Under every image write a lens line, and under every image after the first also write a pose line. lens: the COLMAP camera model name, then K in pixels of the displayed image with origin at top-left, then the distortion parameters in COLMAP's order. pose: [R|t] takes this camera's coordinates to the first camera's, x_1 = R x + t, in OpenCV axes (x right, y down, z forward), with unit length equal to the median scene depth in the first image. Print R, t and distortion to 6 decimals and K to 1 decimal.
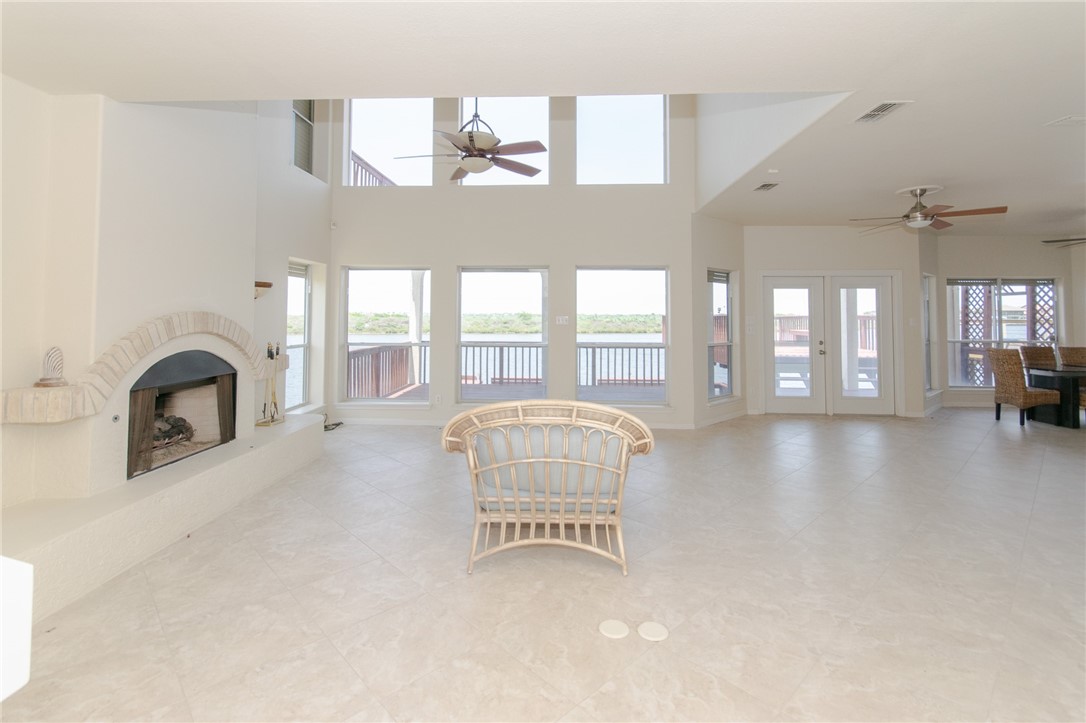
lens RADIAL K [[504.1, 0, 539.0], [0, 504.1, 318.1], [0, 0, 1]] dist [0.000307, 0.000071]
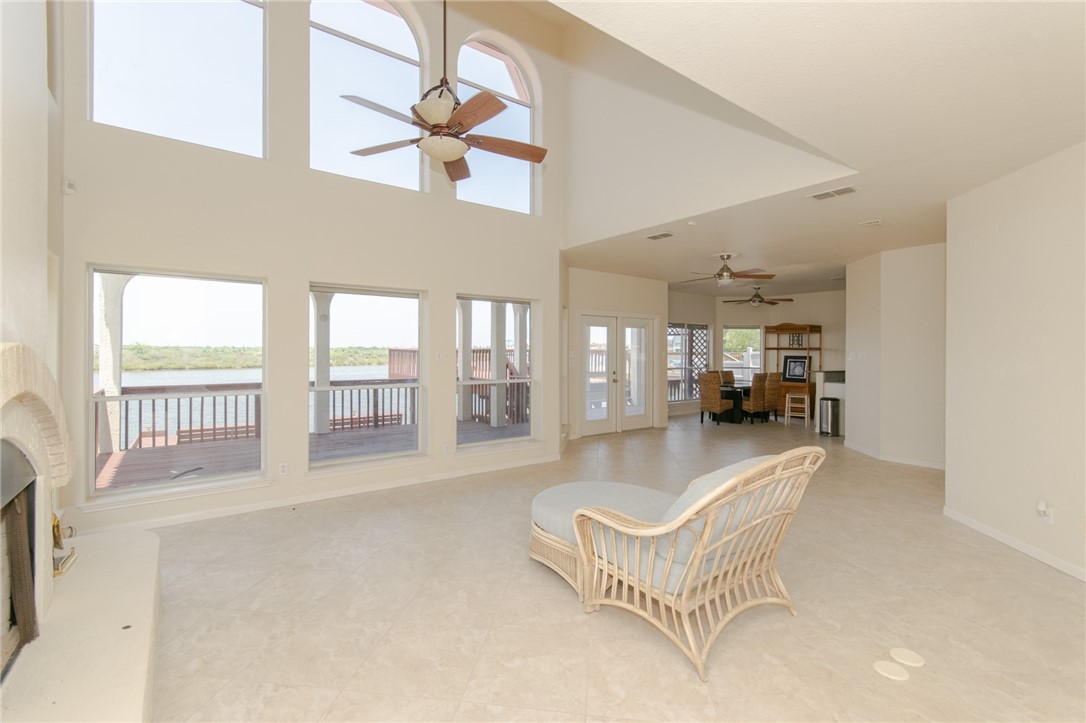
lens RADIAL K [[485.4, 0, 543.0], [0, 485.4, 361.5], [0, 0, 1]] dist [-0.005939, 0.000180]
pose [[0.781995, -0.014370, 0.623119, -0.252080], [0.000950, 0.999761, 0.021863, -0.002544], [-0.623284, -0.016505, 0.781822, 0.180165]]
